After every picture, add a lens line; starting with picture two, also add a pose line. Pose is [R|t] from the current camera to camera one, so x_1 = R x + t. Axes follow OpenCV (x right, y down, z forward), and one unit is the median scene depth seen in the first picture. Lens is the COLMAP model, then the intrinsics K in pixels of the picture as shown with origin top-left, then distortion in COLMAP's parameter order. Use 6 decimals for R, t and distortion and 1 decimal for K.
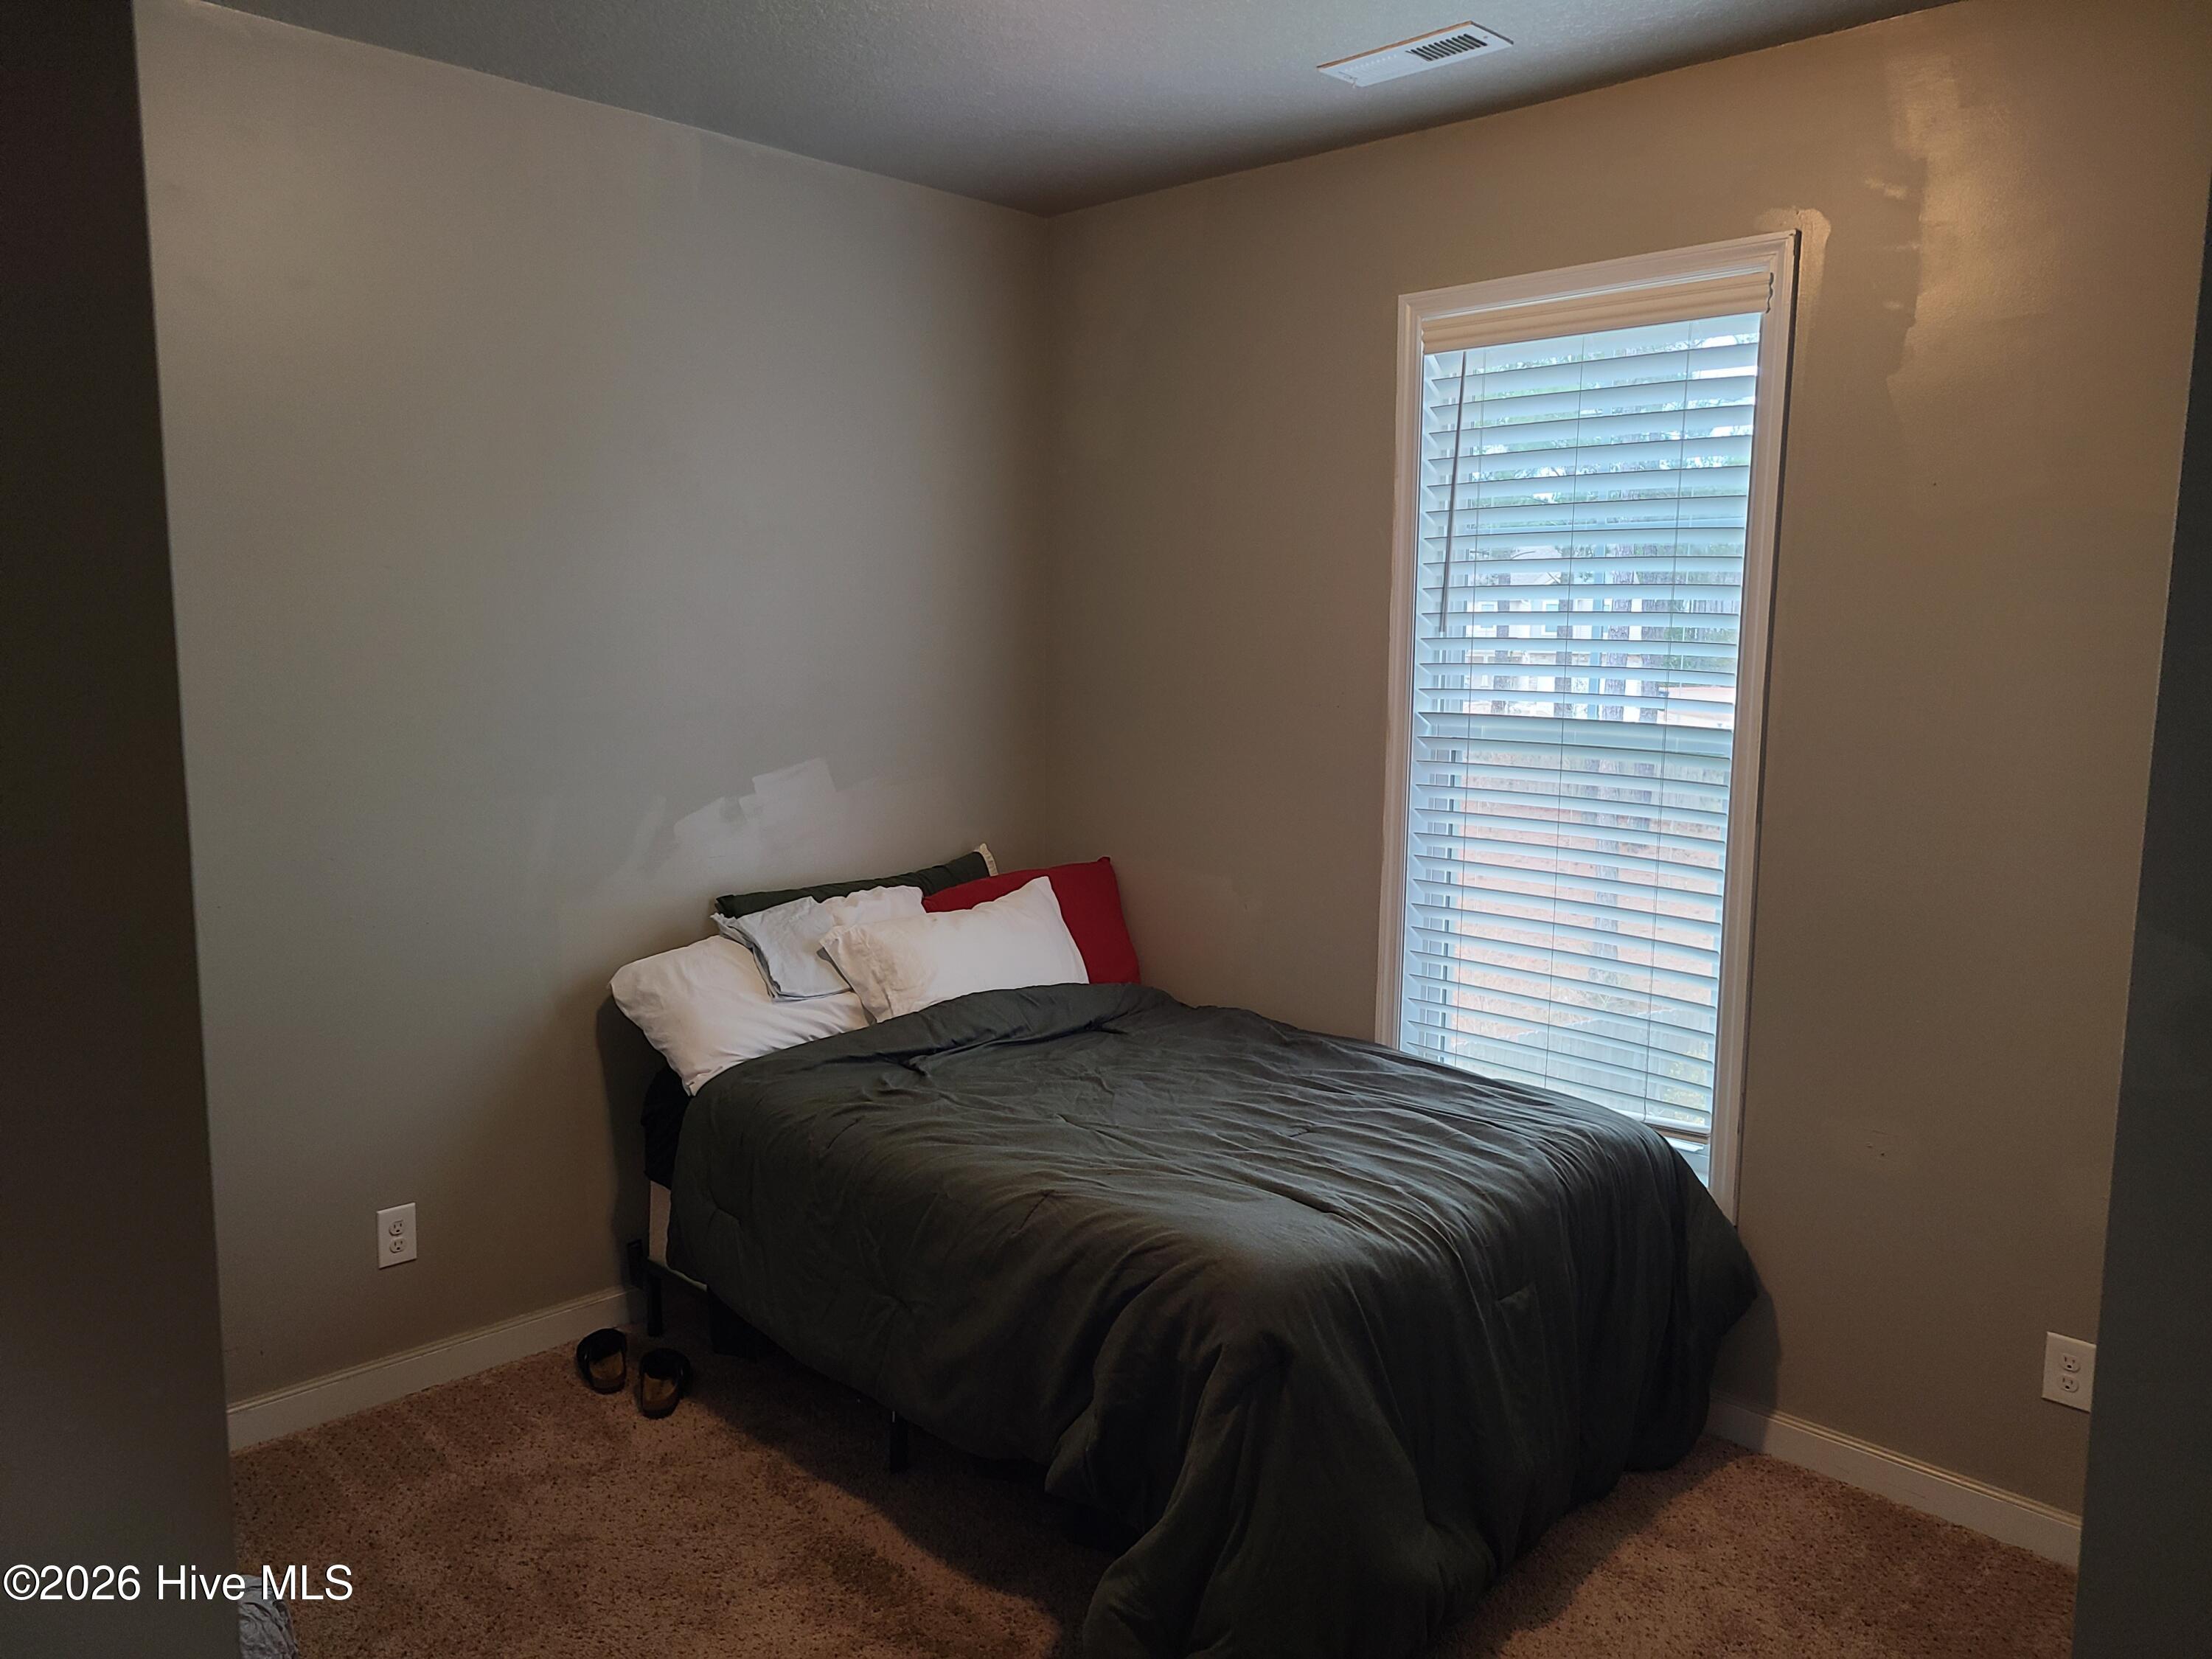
lens RADIAL K [[1659.9, 0, 1094.0], [0, 1659.9, 818.0], [0, 0, 1]] dist [0.051787, -0.033189]
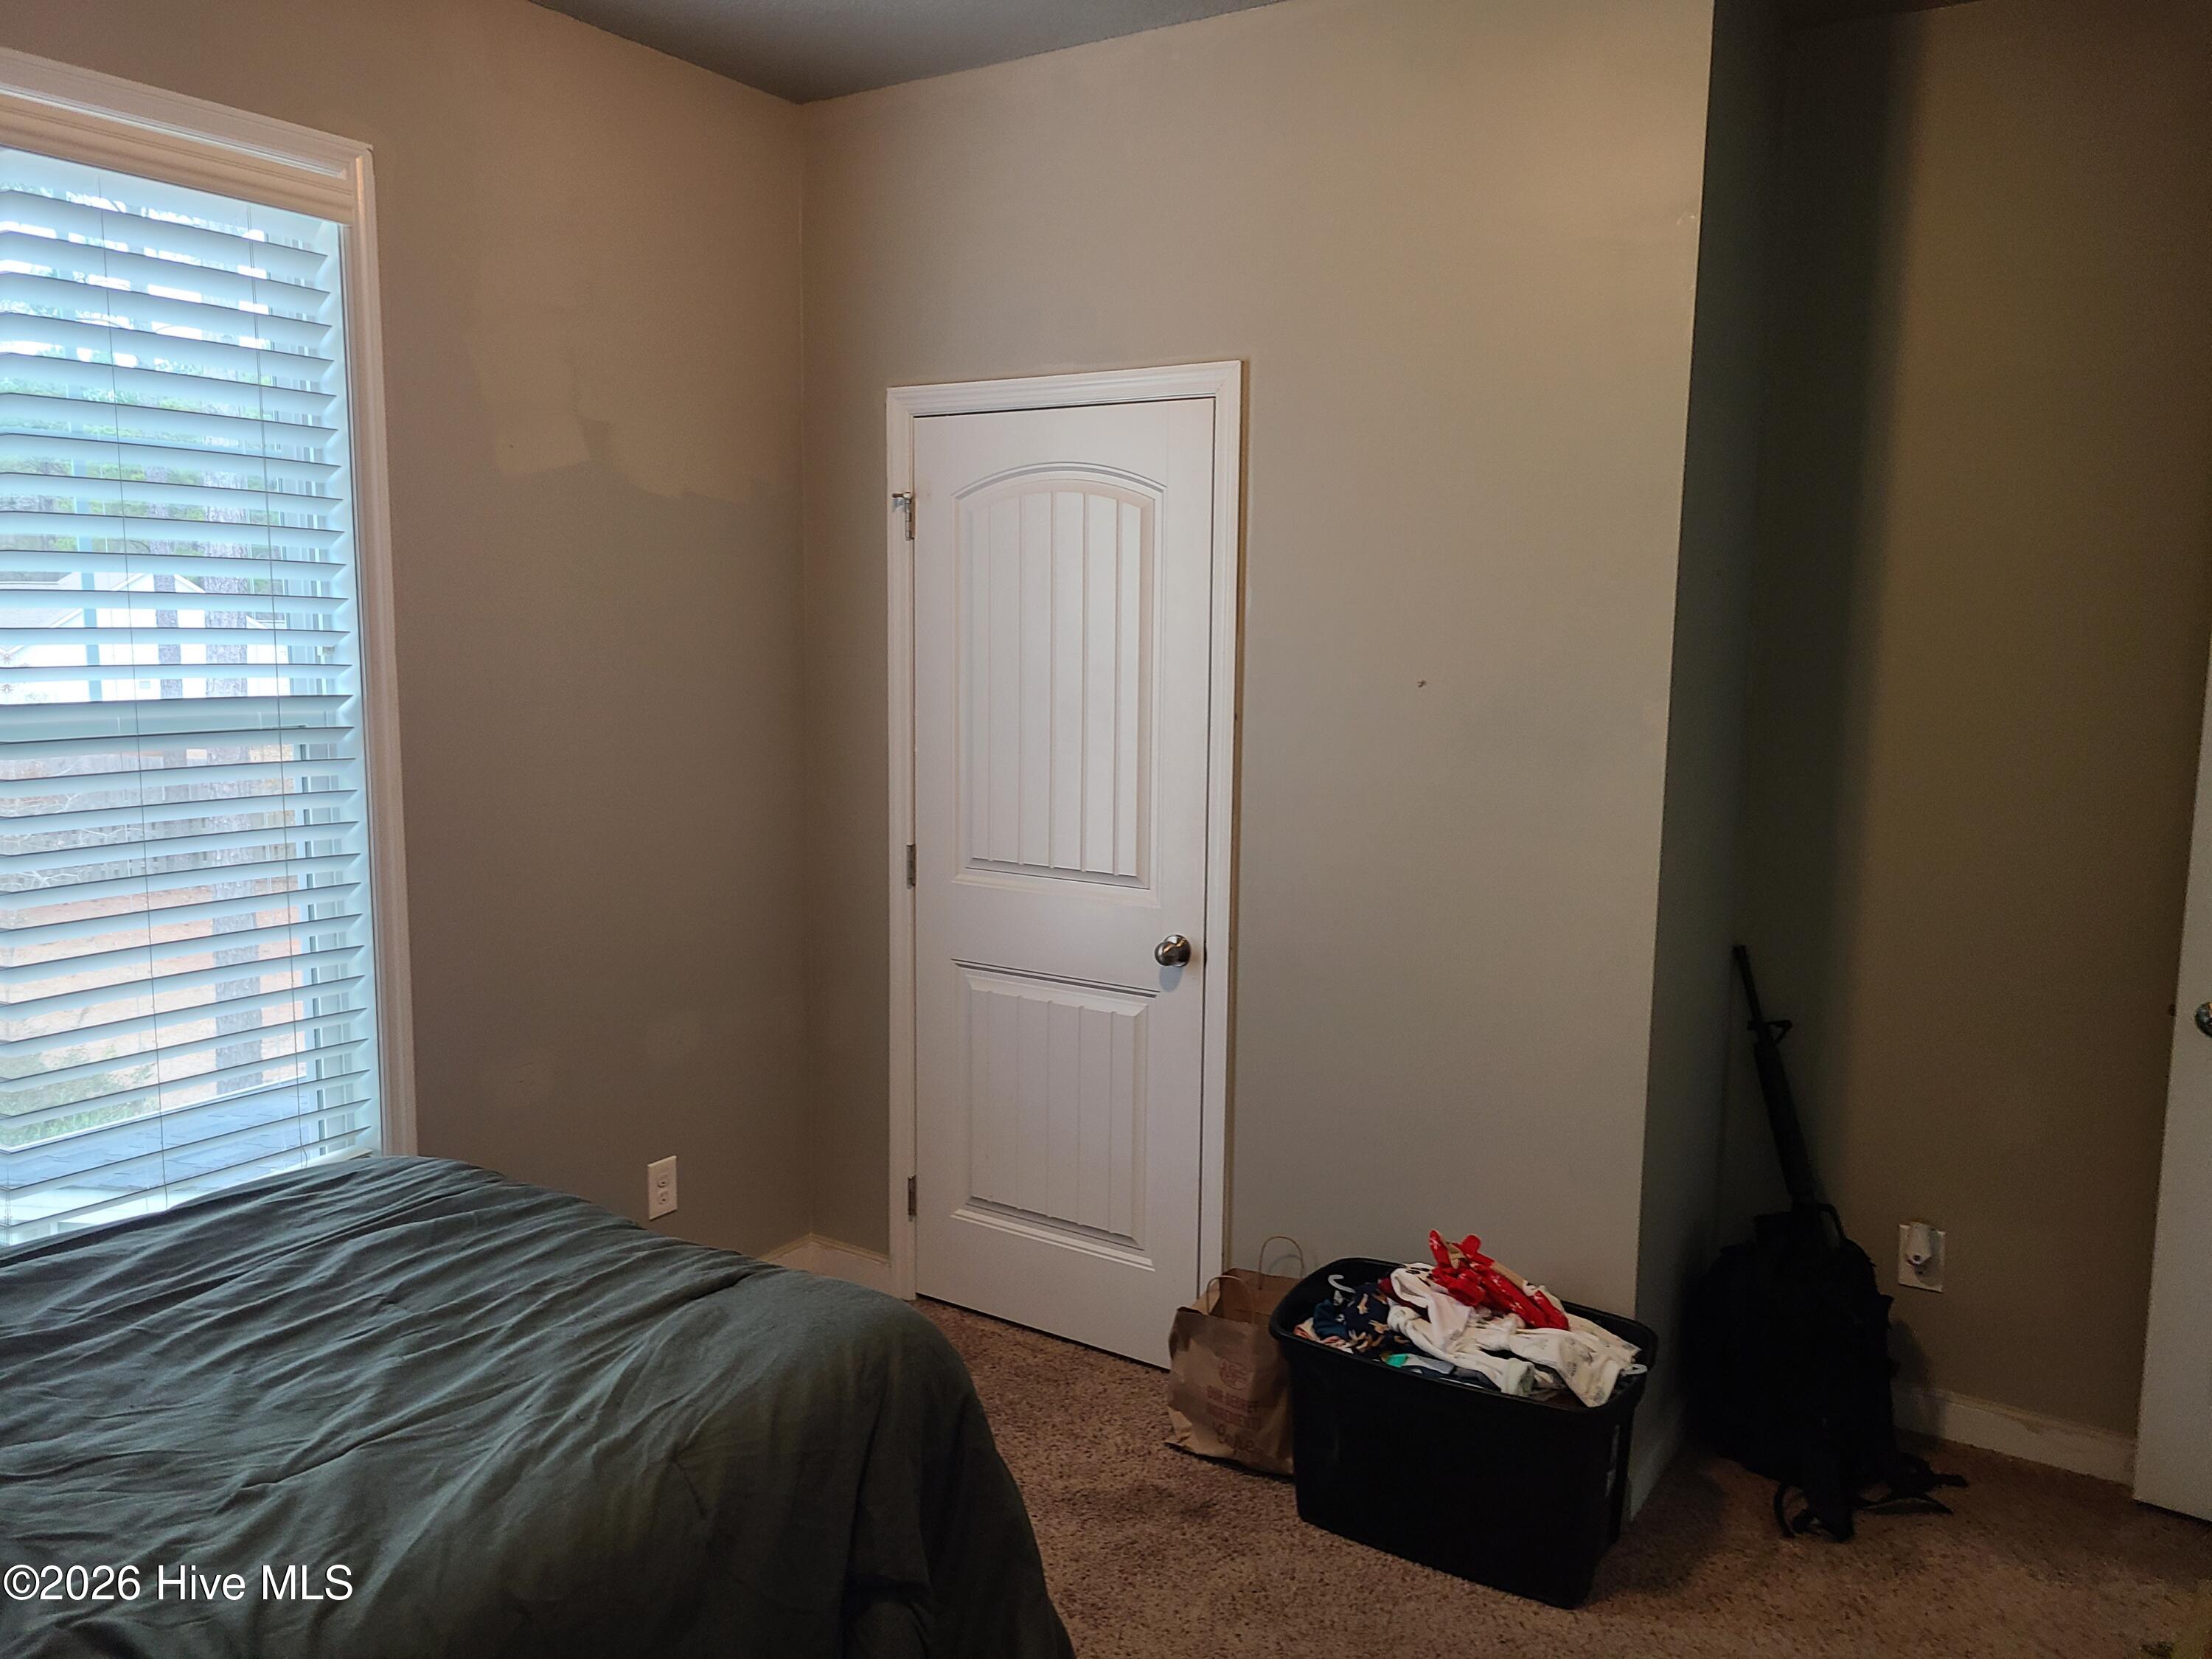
lens RADIAL K [[1659.9, 0, 1094.0], [0, 1659.9, 818.0], [0, 0, 1]] dist [0.051787, -0.033189]
pose [[-0.208110, -0.139146, 0.968157, -0.552141], [0.099832, 0.981638, 0.162543, -0.091375], [-0.972997, 0.130480, -0.190398, 0.773027]]
